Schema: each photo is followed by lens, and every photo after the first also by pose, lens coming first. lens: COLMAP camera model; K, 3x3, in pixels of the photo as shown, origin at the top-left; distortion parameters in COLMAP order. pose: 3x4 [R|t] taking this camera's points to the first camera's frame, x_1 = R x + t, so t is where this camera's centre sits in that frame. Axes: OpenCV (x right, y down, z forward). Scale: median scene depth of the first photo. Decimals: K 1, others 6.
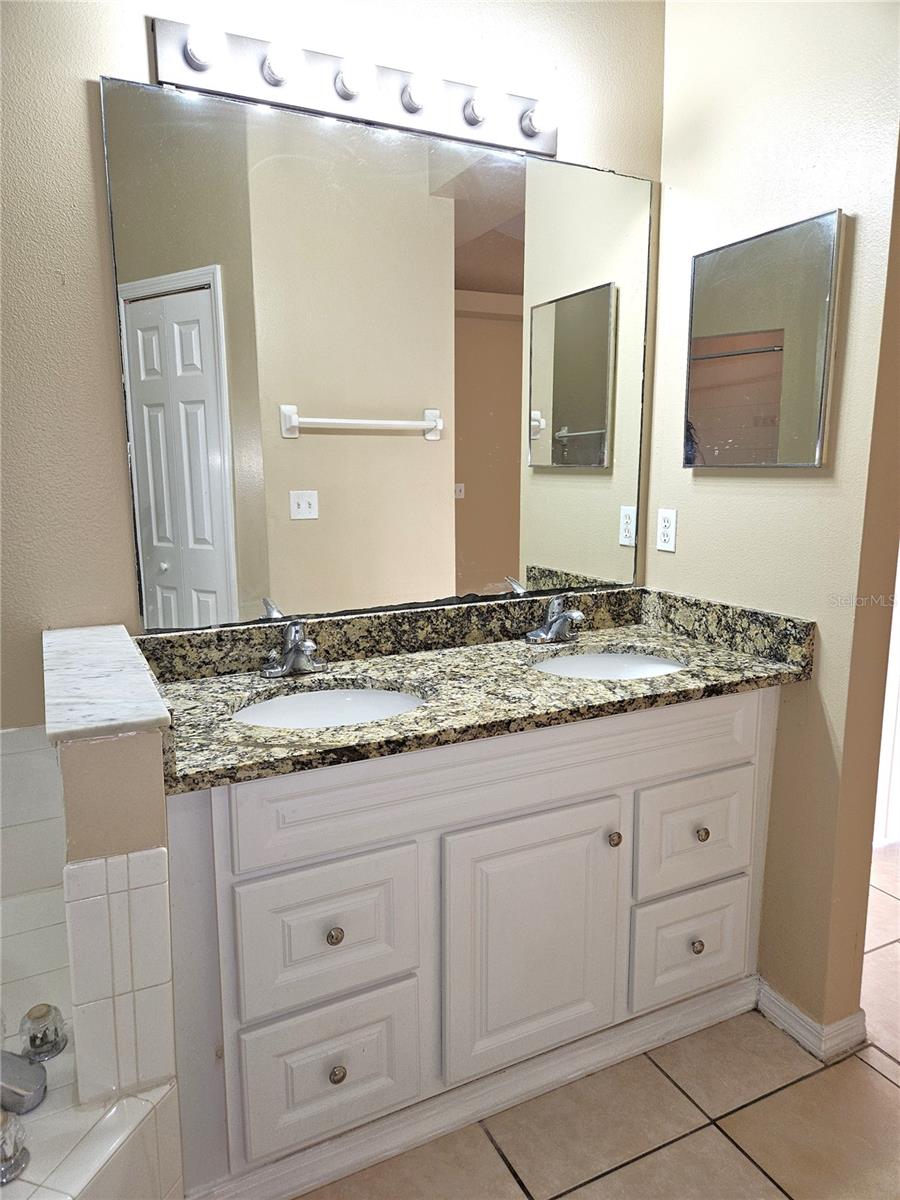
lens RADIAL K [[807.6, 0, 448.4], [0, 807.6, 589.6], [0, 0, 1]] dist [0.071604, -0.054345]
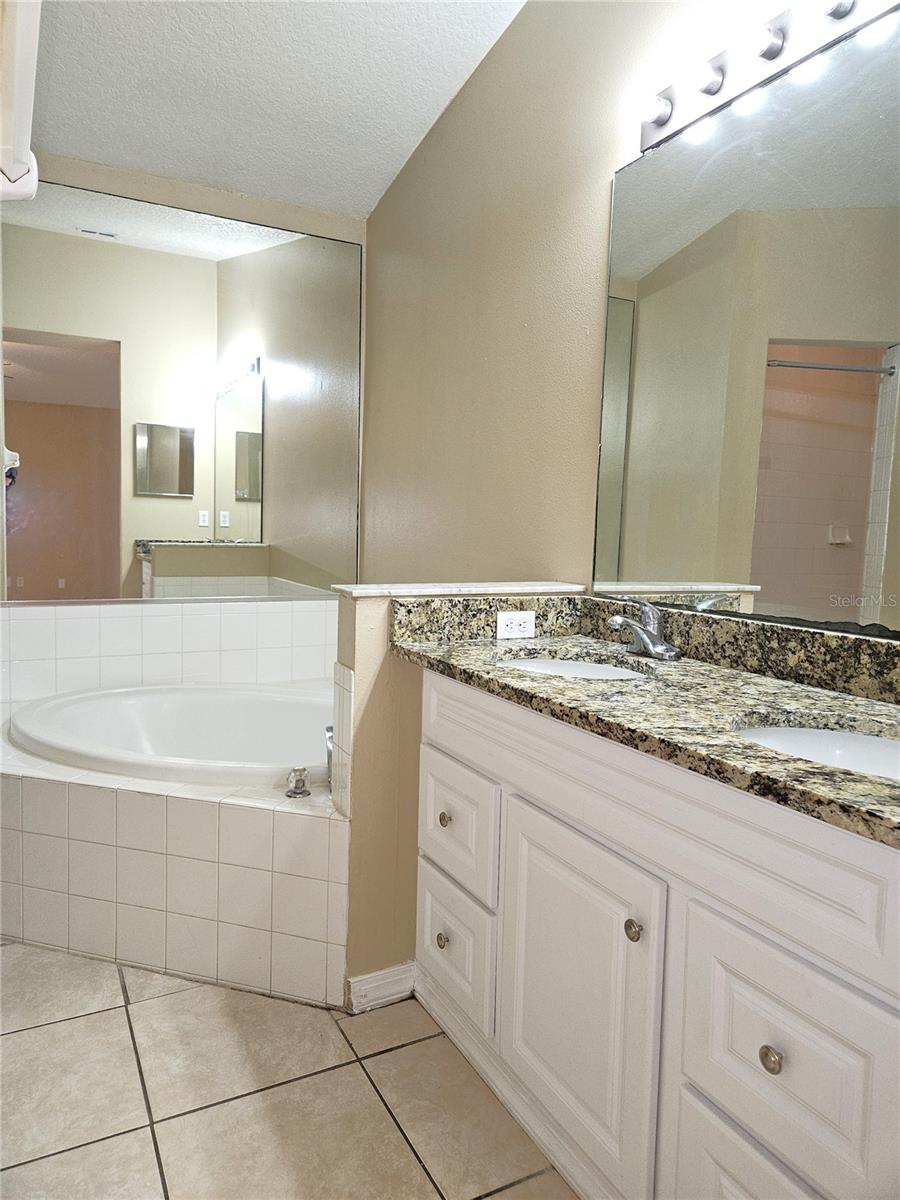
lens RADIAL K [[807.6, 0, 448.4], [0, 807.6, 589.6], [0, 0, 1]] dist [0.071604, -0.054345]
pose [[0.015048, 0.082686, -0.996462, 0.852384], [-0.189194, 0.978808, 0.078364, -0.011075], [0.981824, 0.187345, 0.030373, 0.728335]]
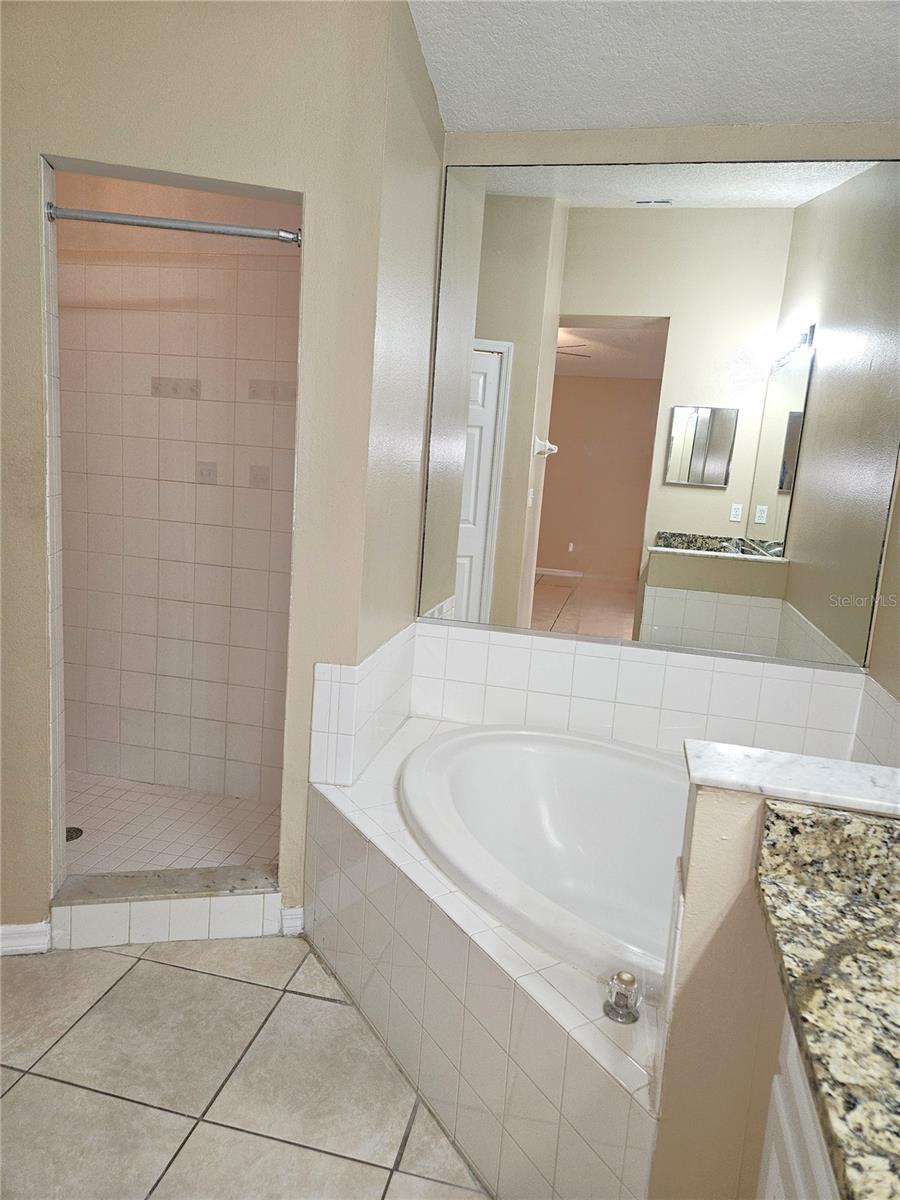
lens RADIAL K [[807.6, 0, 448.4], [0, 807.6, 589.6], [0, 0, 1]] dist [0.071604, -0.054345]
pose [[-0.635539, 0.085110, -0.767363, 0.390563], [-0.194221, 0.944319, 0.265593, -0.174678], [0.747240, 0.317833, -0.583622, 0.824385]]
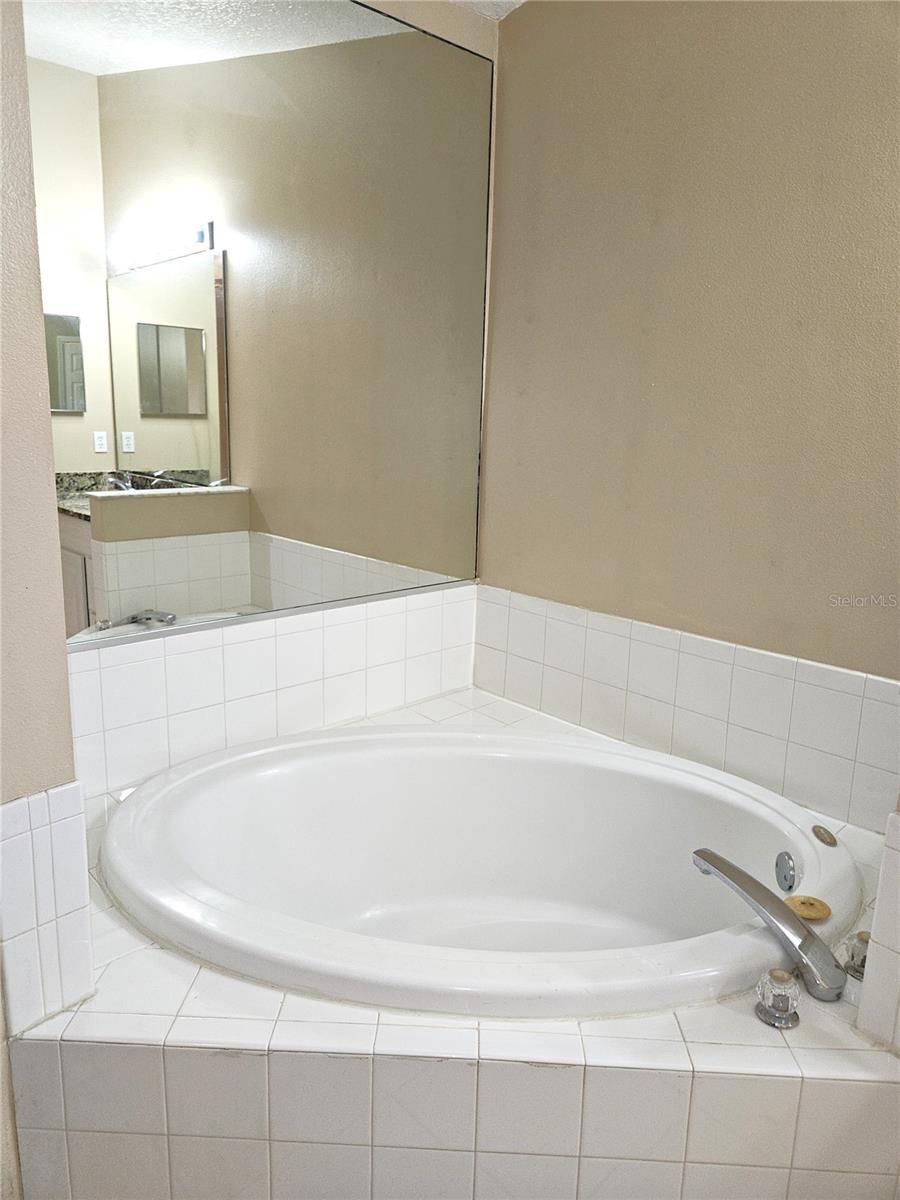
lens RADIAL K [[807.6, 0, 448.4], [0, 807.6, 589.6], [0, 0, 1]] dist [0.071604, -0.054345]
pose [[0.266050, 0.208375, -0.941168, 0.198578], [-0.178711, 0.970093, 0.164261, -0.010118], [0.947249, 0.124496, 0.295332, 0.064854]]
